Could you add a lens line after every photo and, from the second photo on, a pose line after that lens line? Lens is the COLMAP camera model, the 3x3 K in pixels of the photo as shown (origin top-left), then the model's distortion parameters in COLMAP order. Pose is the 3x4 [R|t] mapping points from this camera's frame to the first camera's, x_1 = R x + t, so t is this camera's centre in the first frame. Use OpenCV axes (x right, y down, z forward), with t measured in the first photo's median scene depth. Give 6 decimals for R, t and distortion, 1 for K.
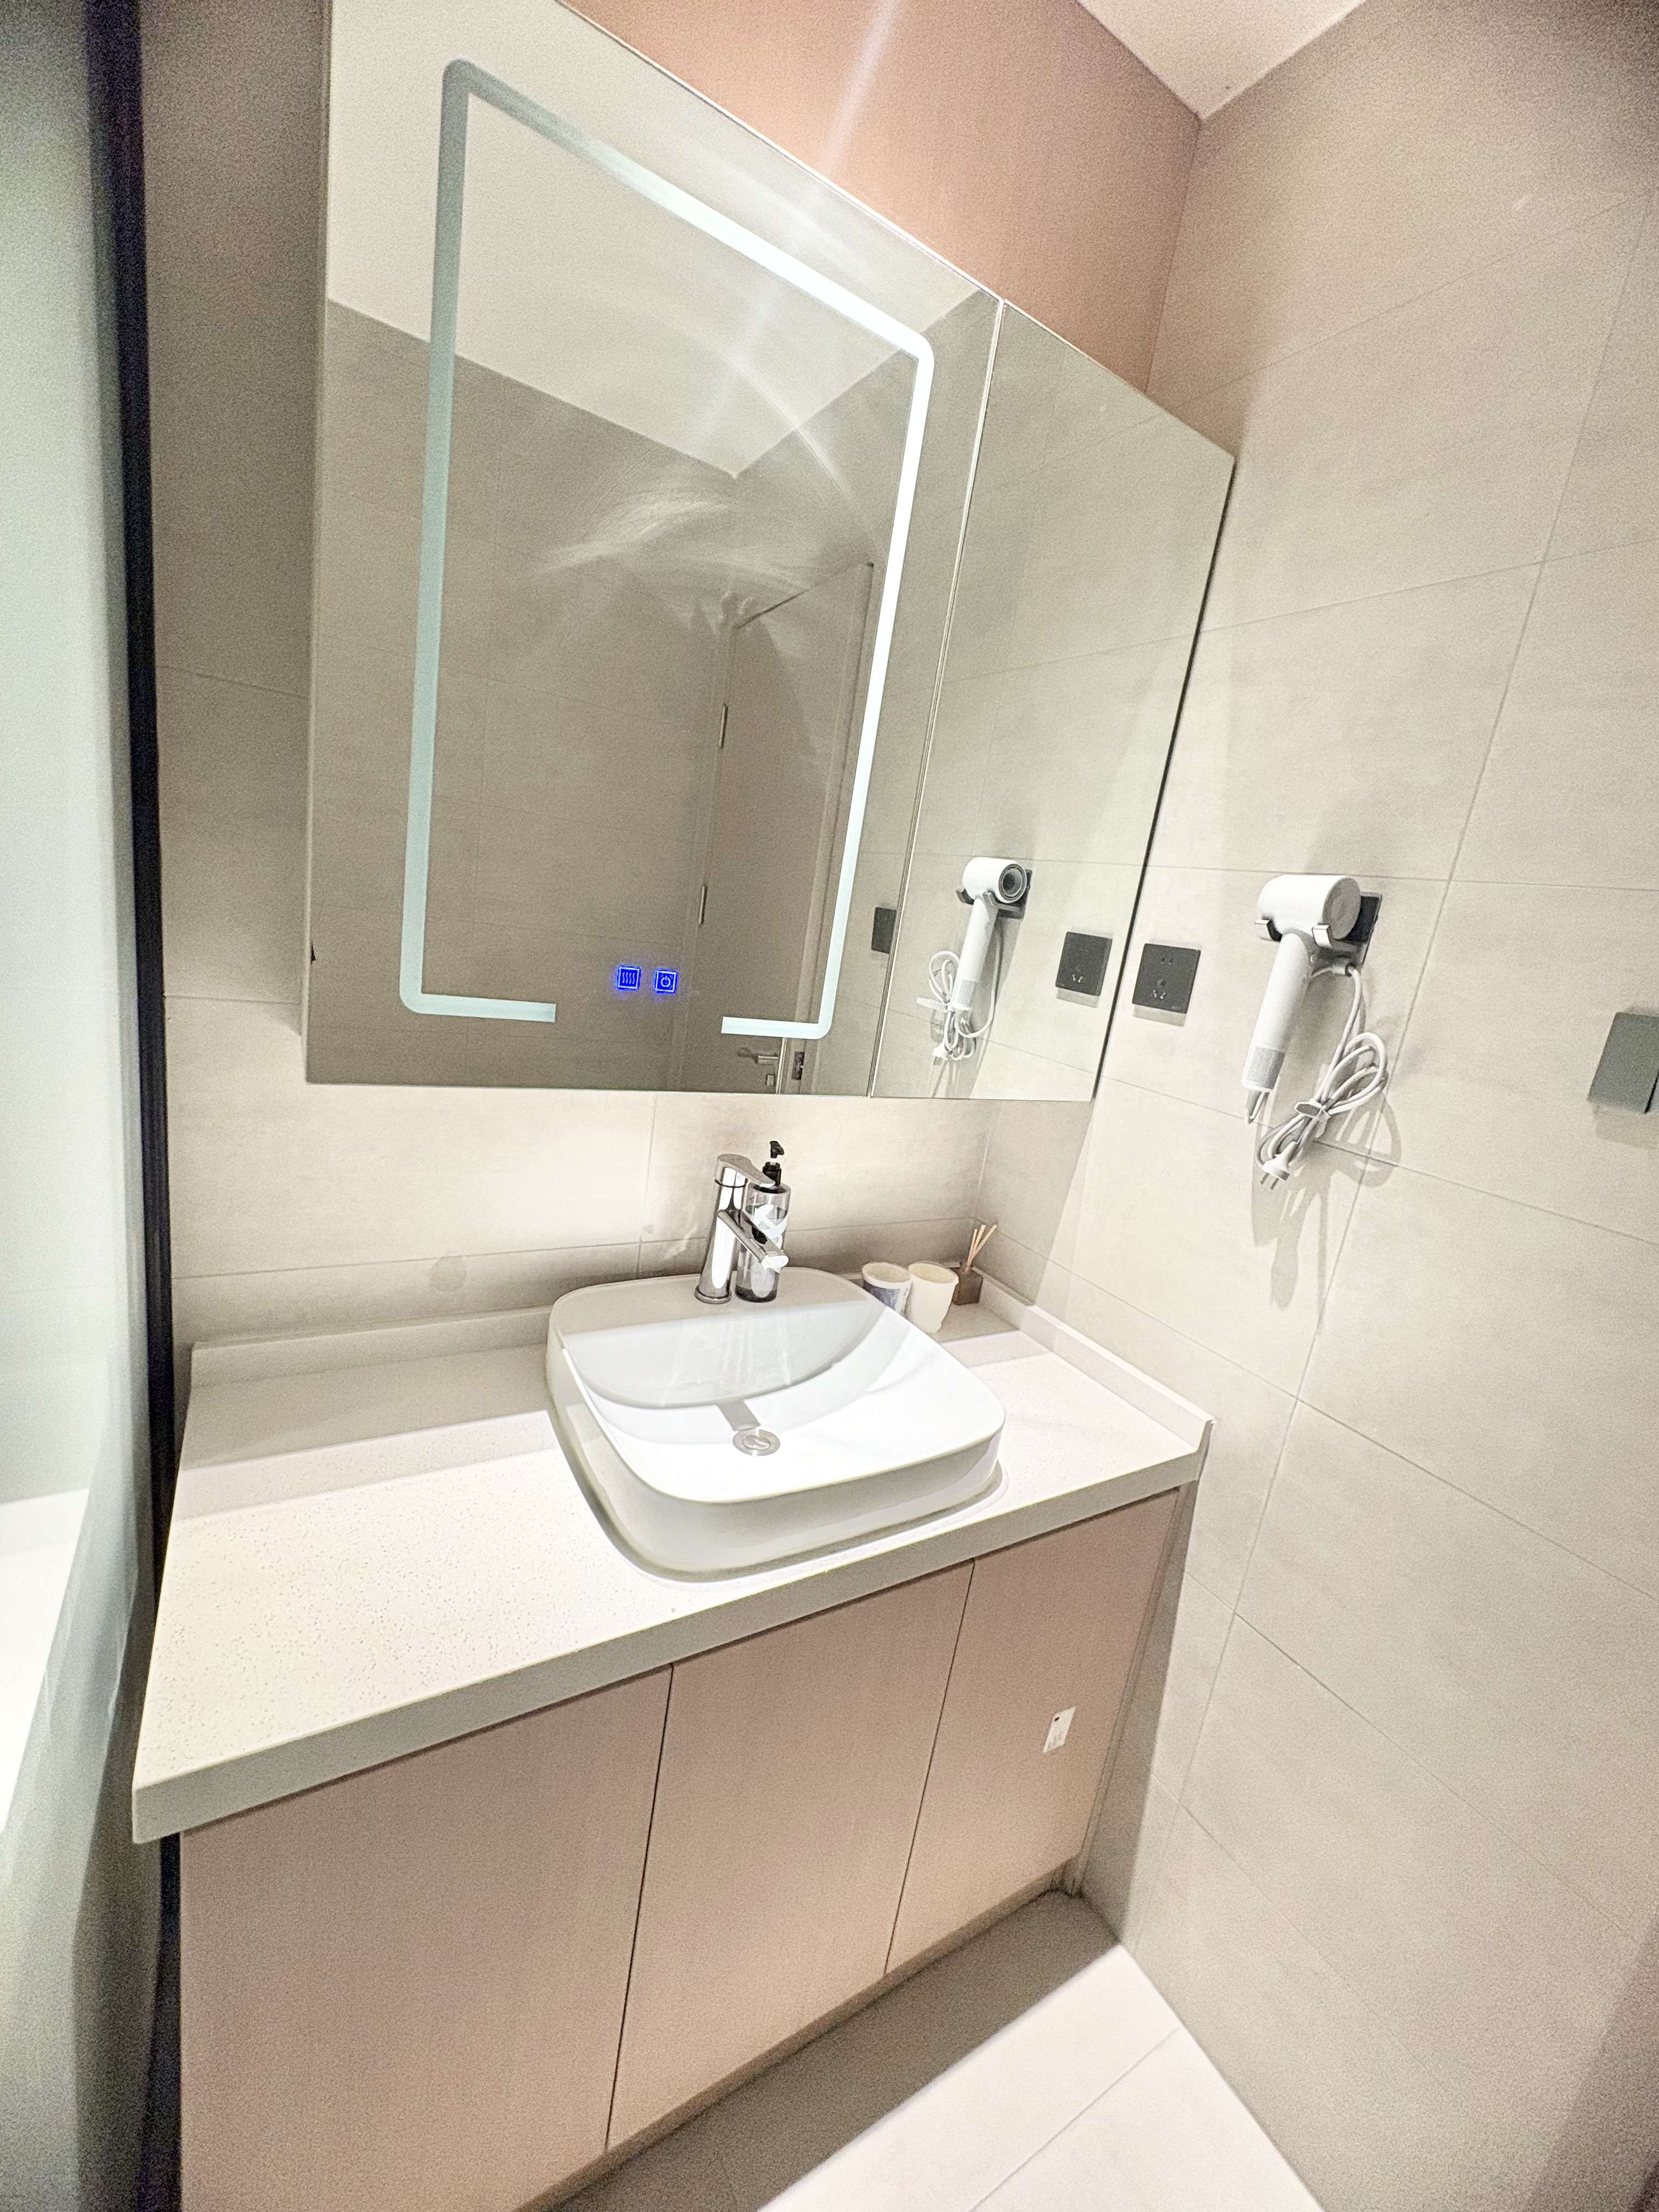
lens RADIAL K [[883.8, 0, 831.8], [0, 883.8, 1092.1], [0, 0, 1]] dist [0.000819, -0.000177]
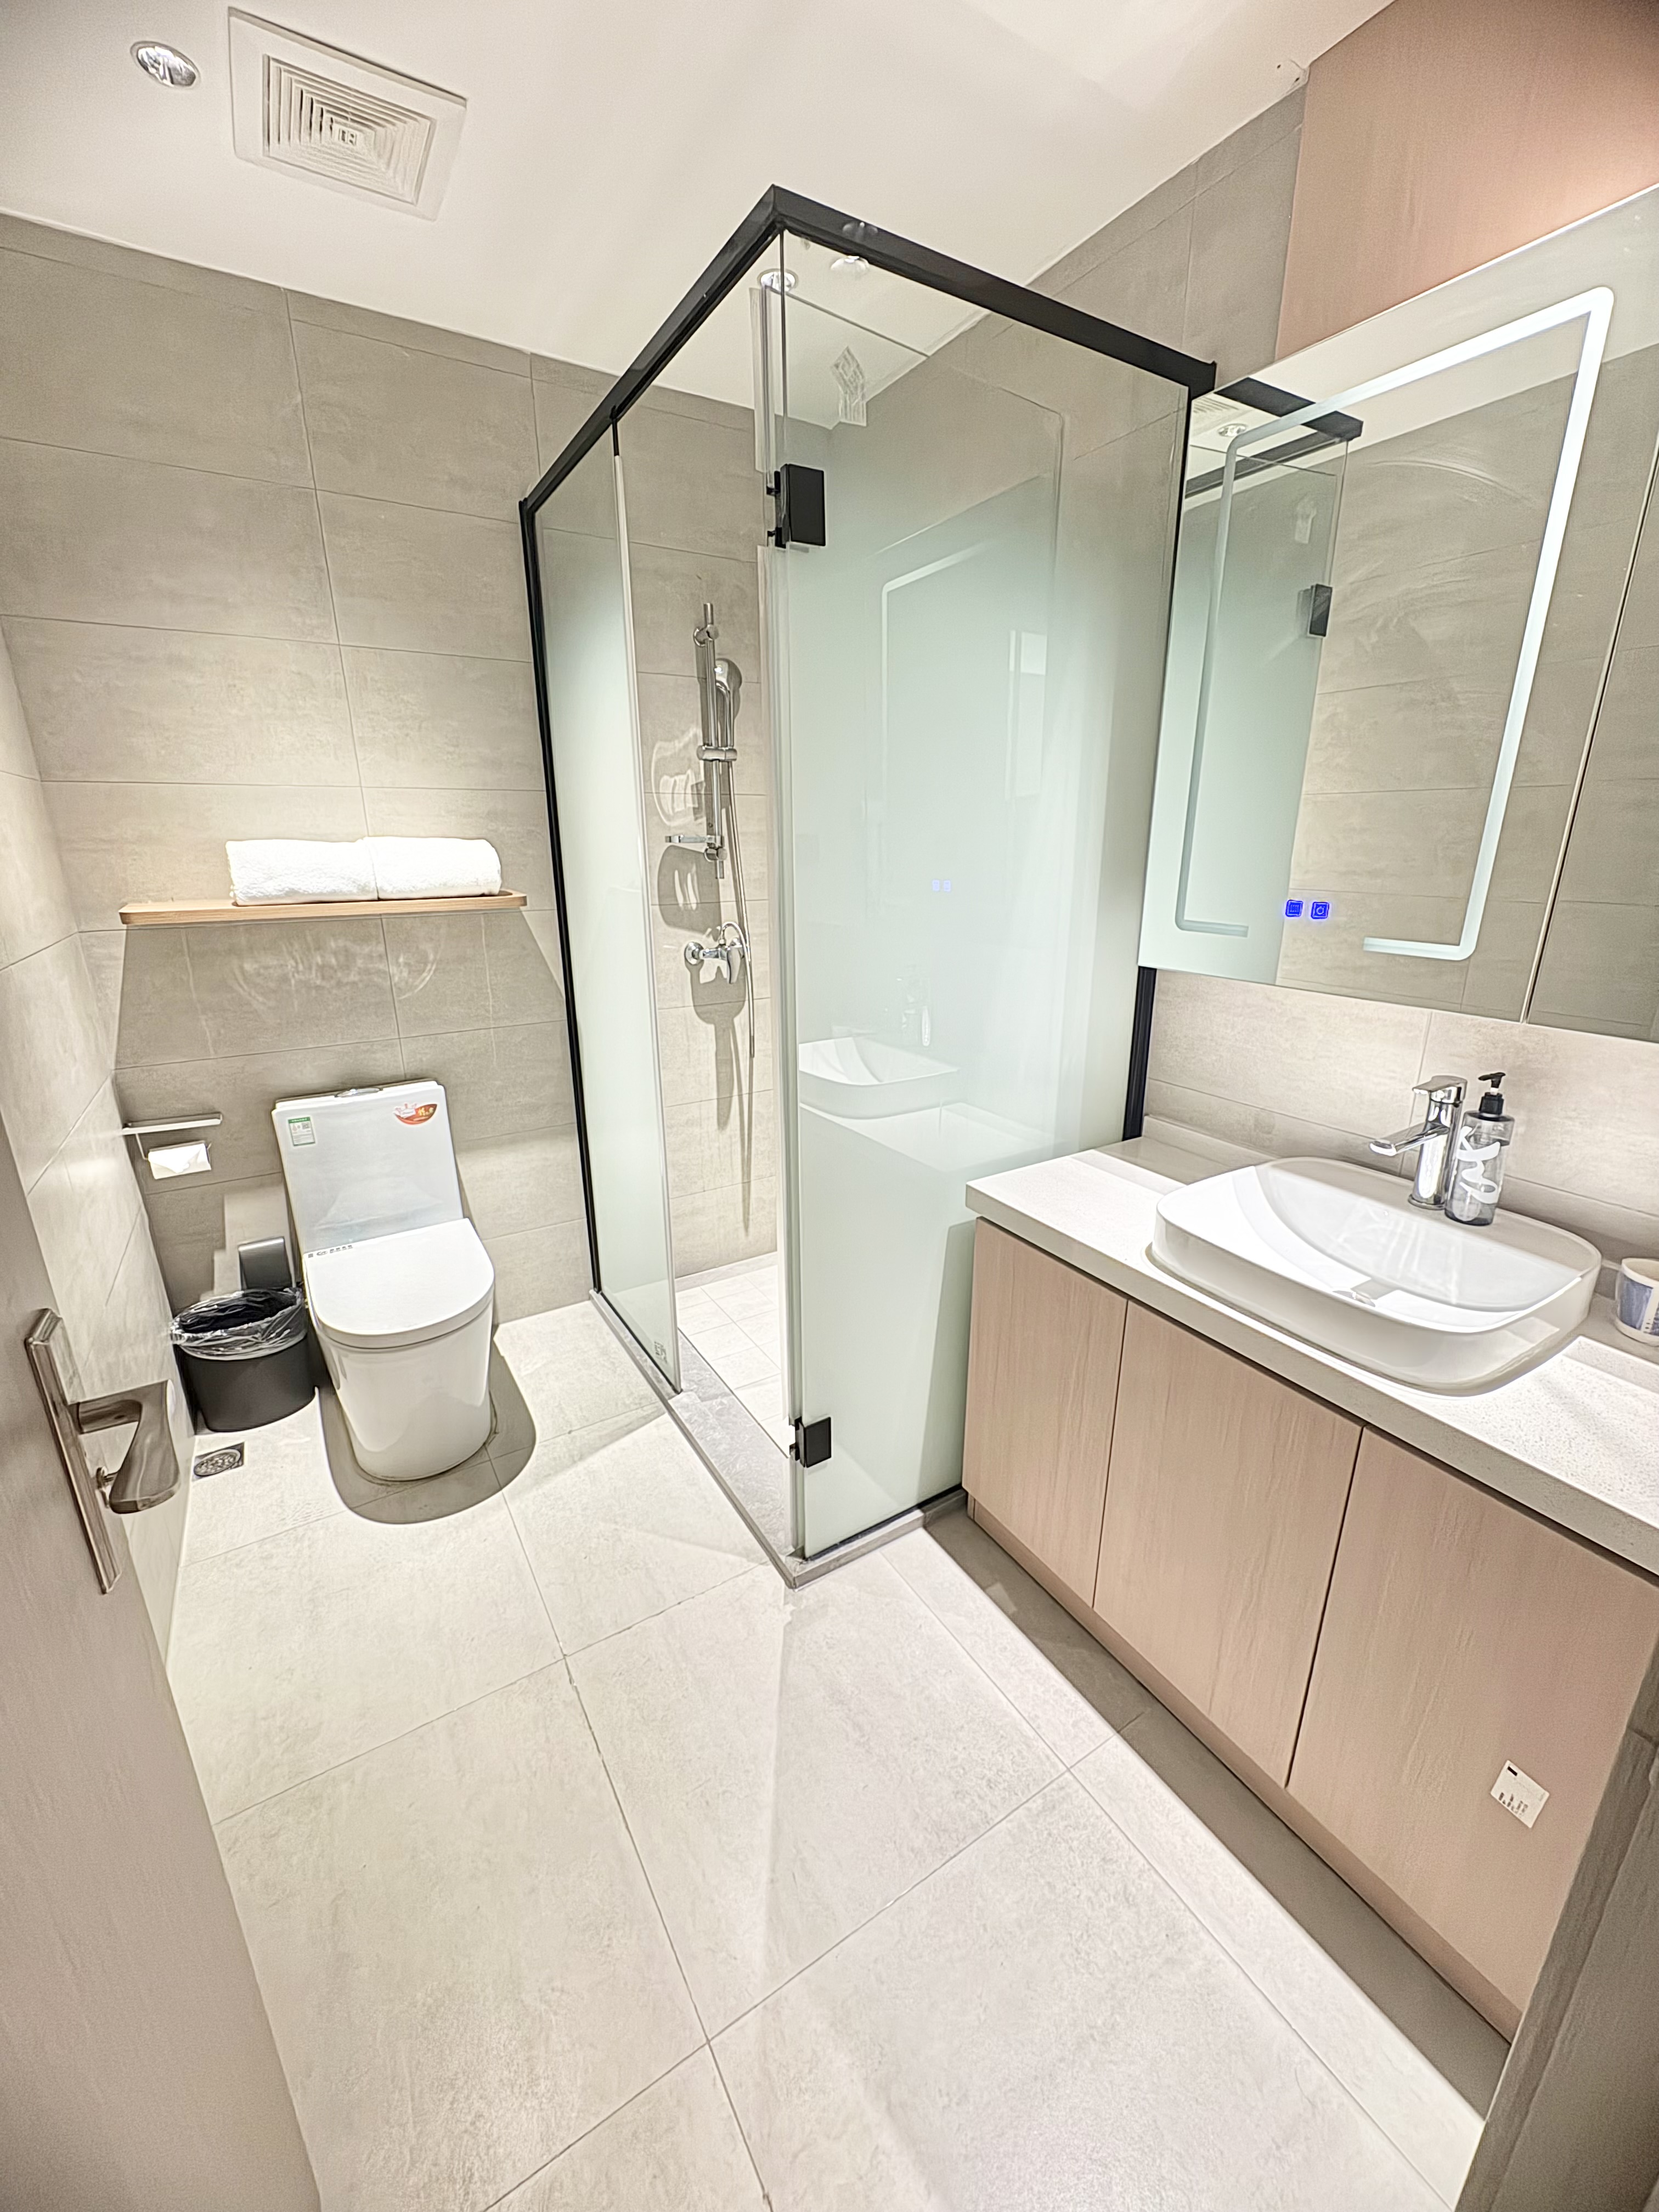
lens RADIAL K [[883.8, 0, 835.5], [0, 883.8, 1111.2], [0, 0, 1]] dist [0.000819, -0.000177]
pose [[-0.000454, 0.147426, -0.989073, 1.118918], [-0.210435, 0.966912, 0.144219, 0.129770], [0.977608, 0.208201, 0.030584, 0.234015]]
